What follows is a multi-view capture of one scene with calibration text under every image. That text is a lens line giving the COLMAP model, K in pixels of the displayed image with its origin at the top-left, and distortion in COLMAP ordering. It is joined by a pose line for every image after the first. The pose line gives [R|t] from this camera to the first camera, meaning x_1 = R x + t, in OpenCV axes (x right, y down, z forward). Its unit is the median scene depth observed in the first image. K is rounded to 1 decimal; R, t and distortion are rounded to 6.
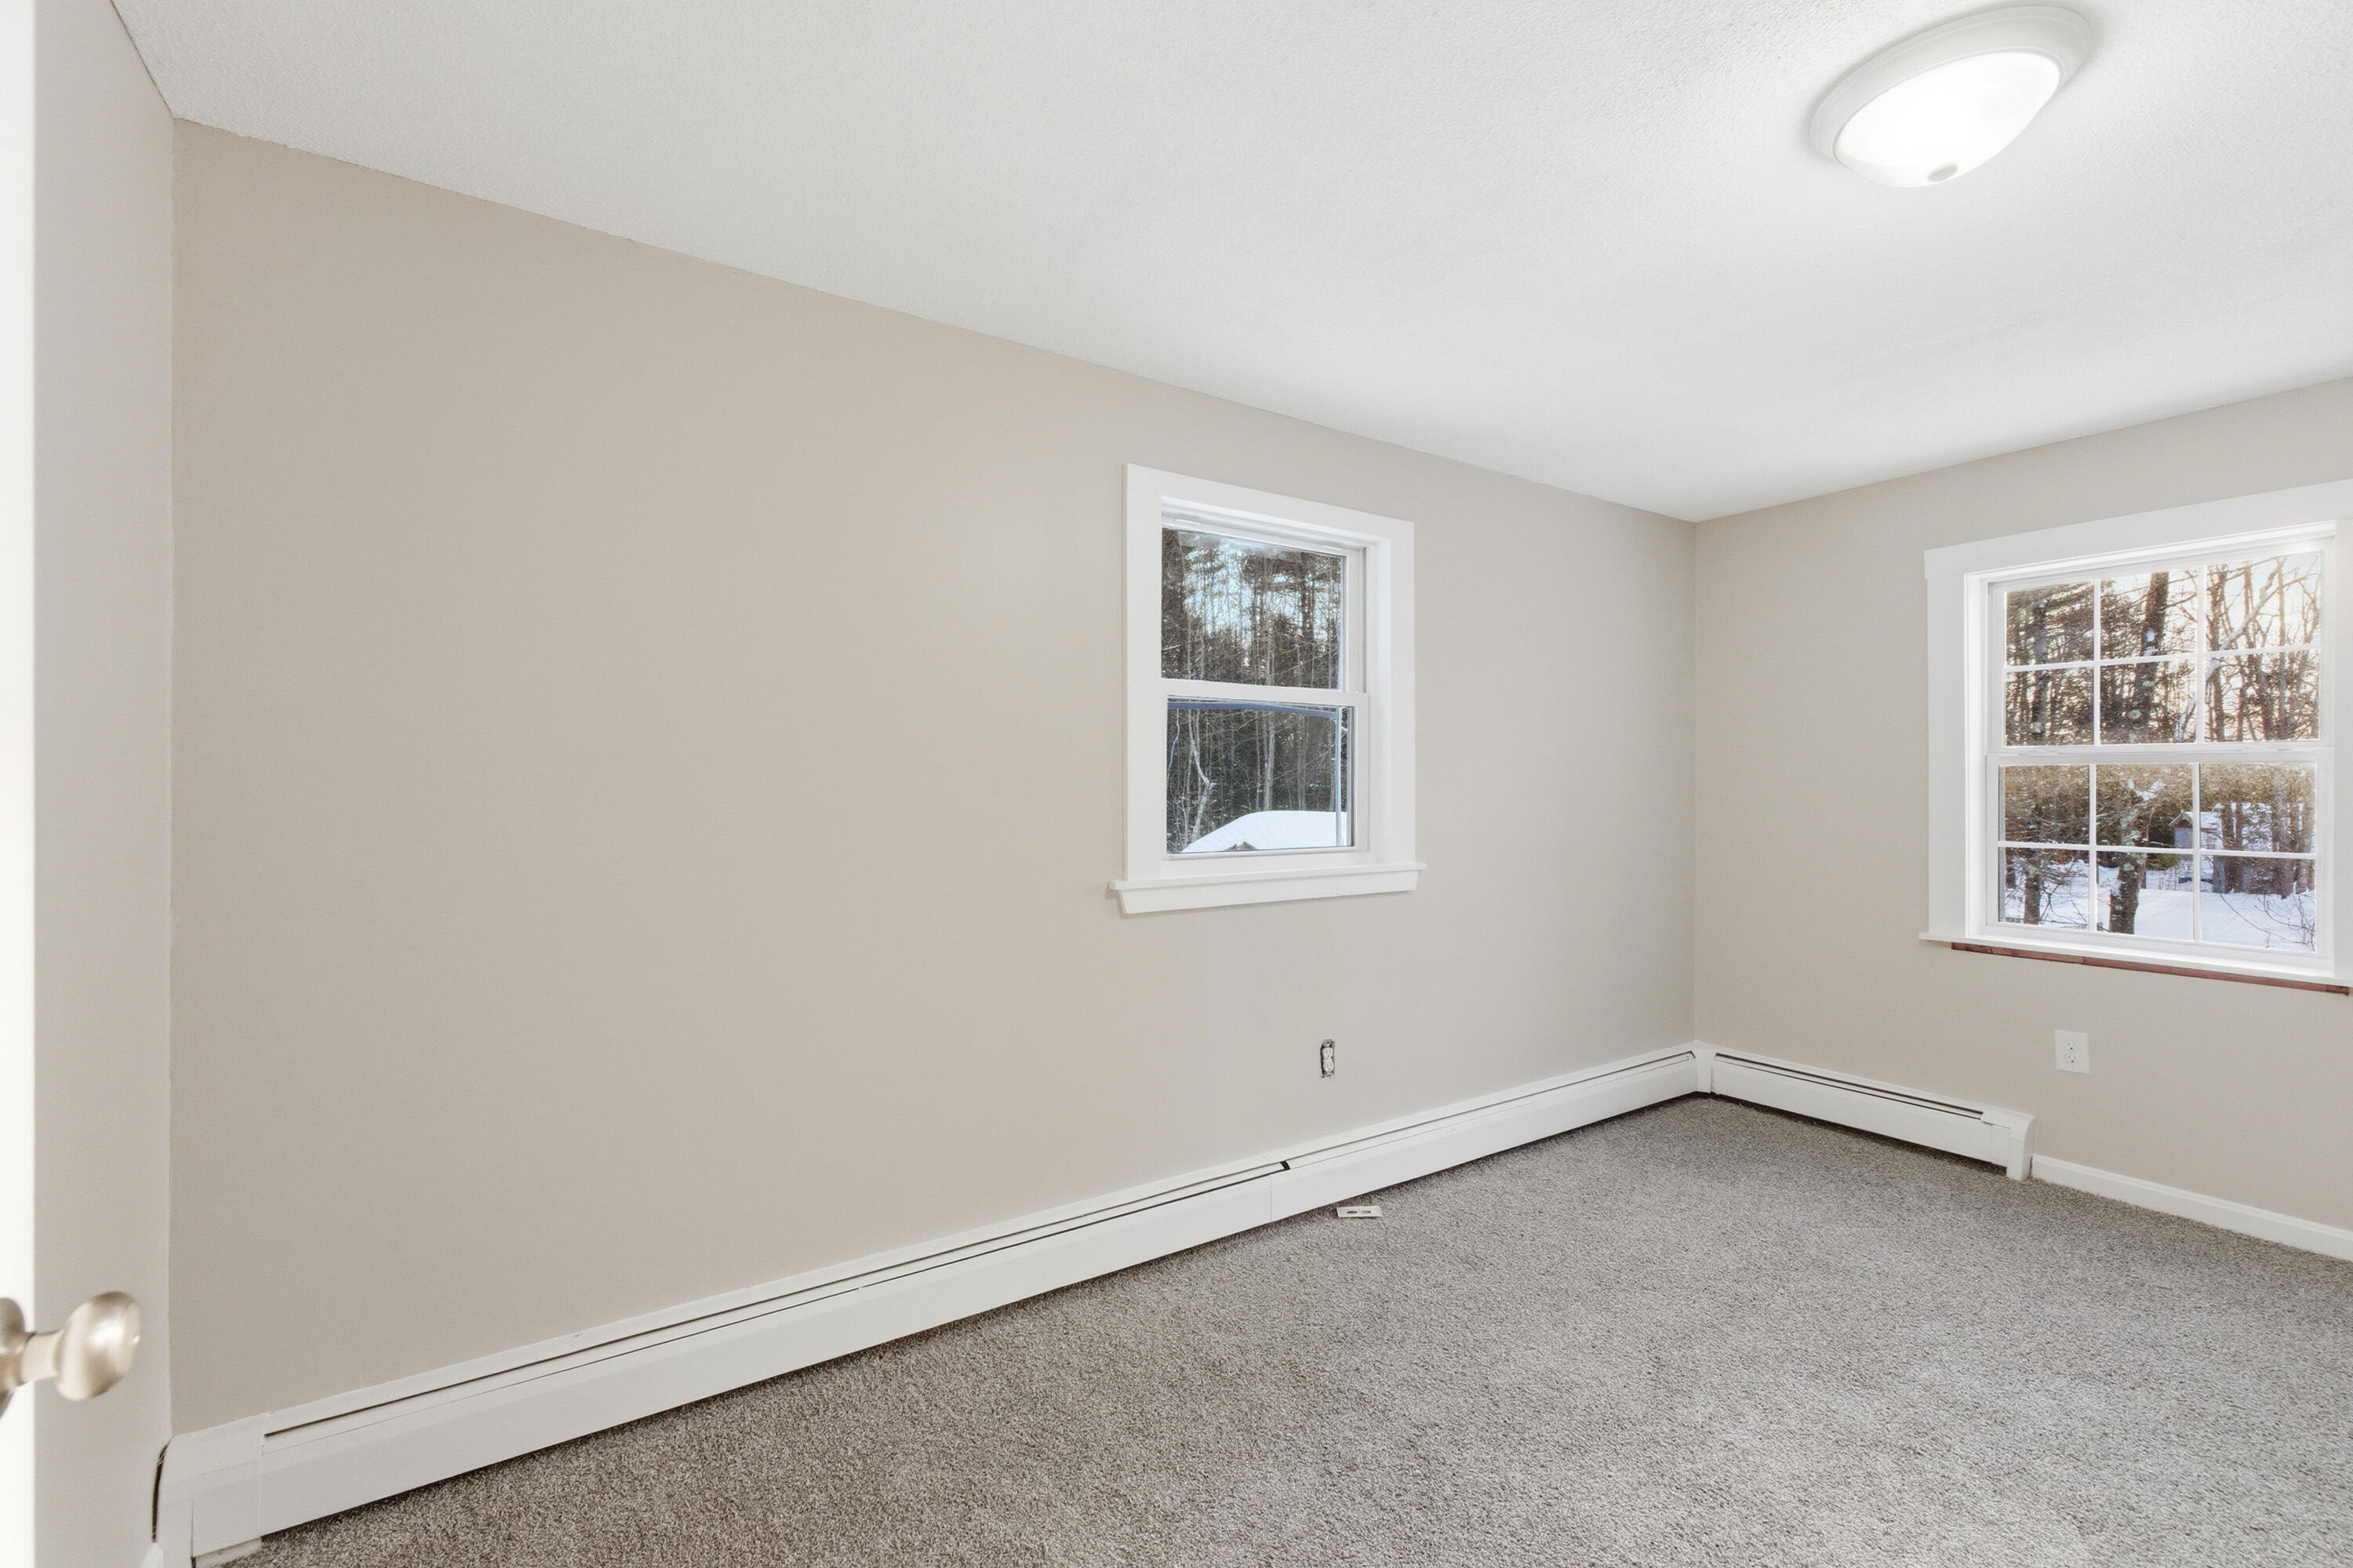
lens RADIAL K [[990.7, 0, 1172.1], [0, 990.7, 782.2], [0, 0, 1]] dist [0.009468, -0.002051]
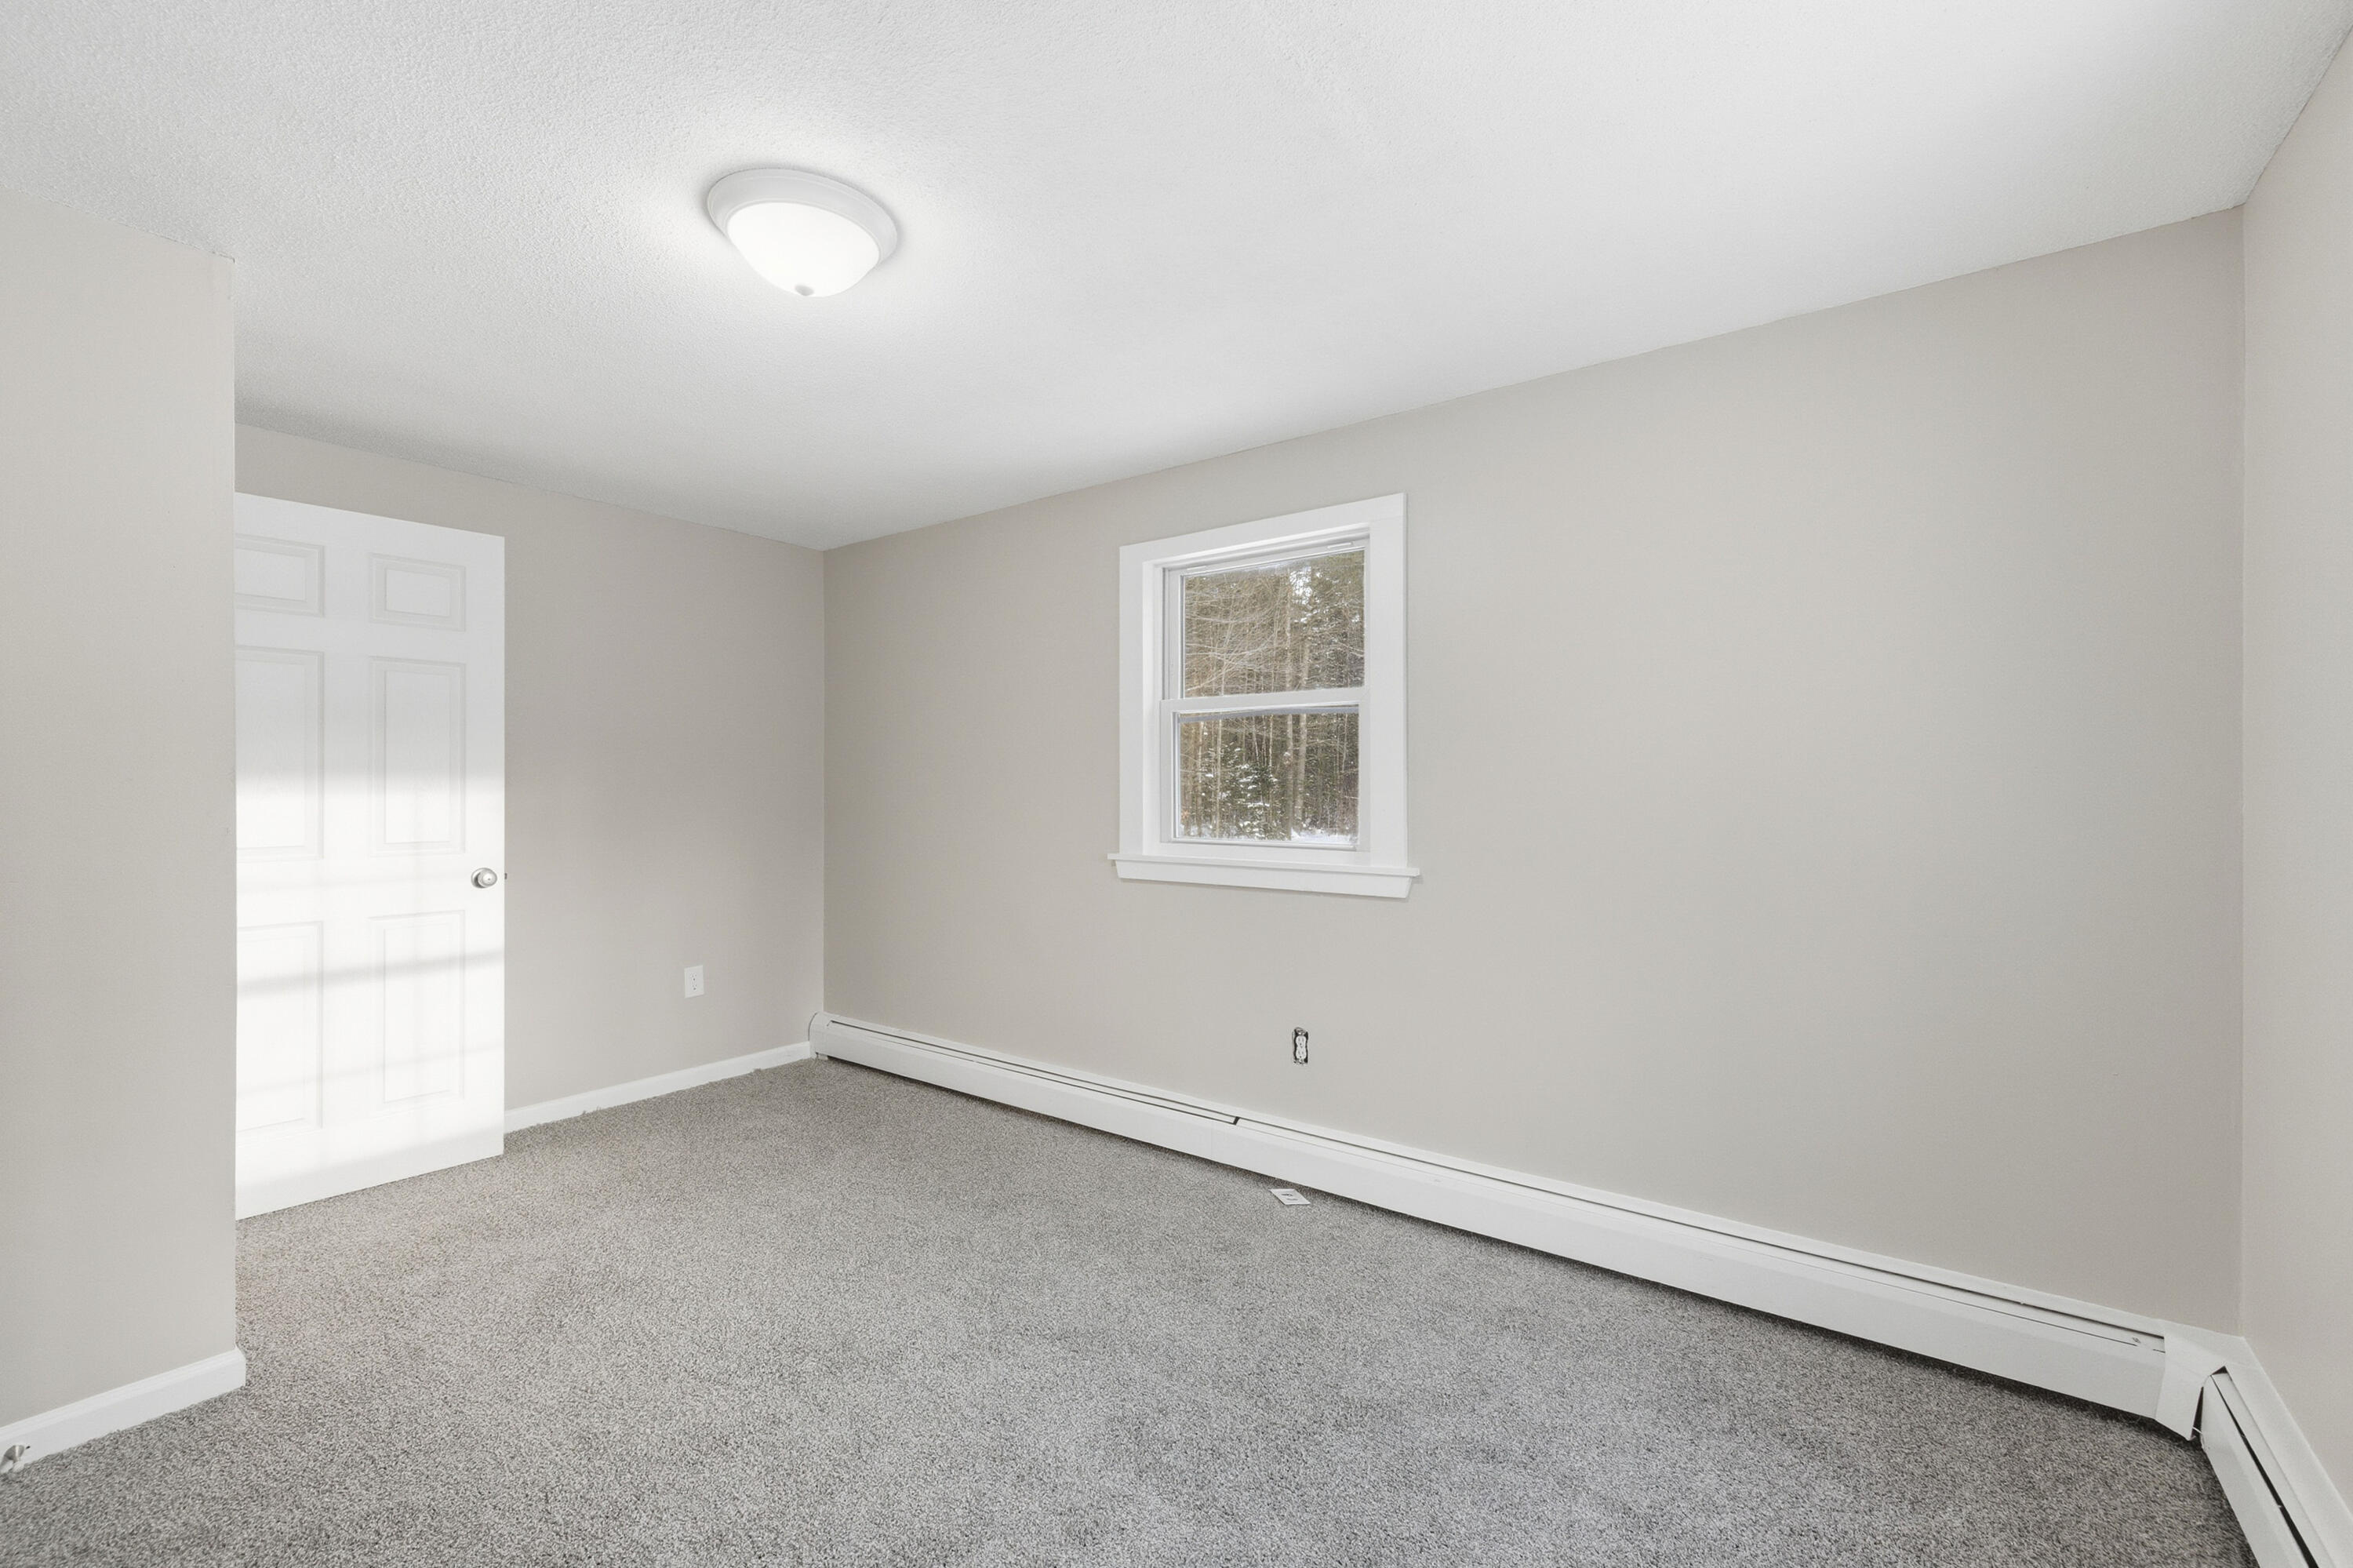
lens RADIAL K [[990.7, 0, 1168.9], [0, 990.7, 789.5], [0, 0, 1]] dist [0.009468, -0.002051]
pose [[0.322791, -0.005946, -0.946452, 1.089476], [0.006086, 0.999973, -0.004206, 0.014390], [0.946451, -0.004402, 0.322818, 0.535570]]
